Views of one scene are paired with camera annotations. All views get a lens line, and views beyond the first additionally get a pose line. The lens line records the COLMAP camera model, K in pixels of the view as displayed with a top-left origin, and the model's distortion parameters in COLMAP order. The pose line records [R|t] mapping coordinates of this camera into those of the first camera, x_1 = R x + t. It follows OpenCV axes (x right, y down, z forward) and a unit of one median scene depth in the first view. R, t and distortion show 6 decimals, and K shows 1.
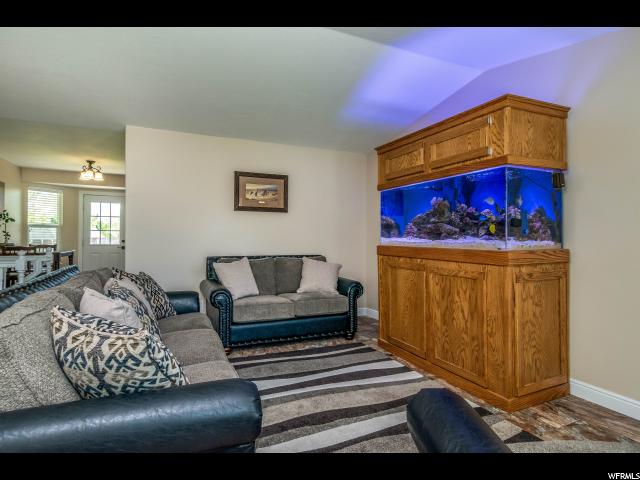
lens RADIAL K [[354.5, 0, 319.1], [0, 354.5, 232.0], [0, 0, 1]] dist [0.004118, 0.003623]
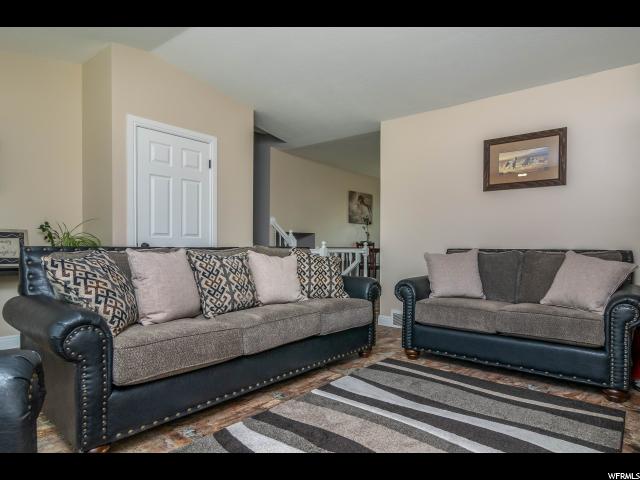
lens RADIAL K [[379.2, 0, 320.0], [0, 379.2, 240.0], [0, 0, 1]] dist [0.001418, 0.000327]
pose [[0.466412, -0.011624, -0.884491, 0.327664], [0.007322, 0.999930, -0.009280, 0.052100], [0.884537, -0.002148, 0.466465, 0.286746]]
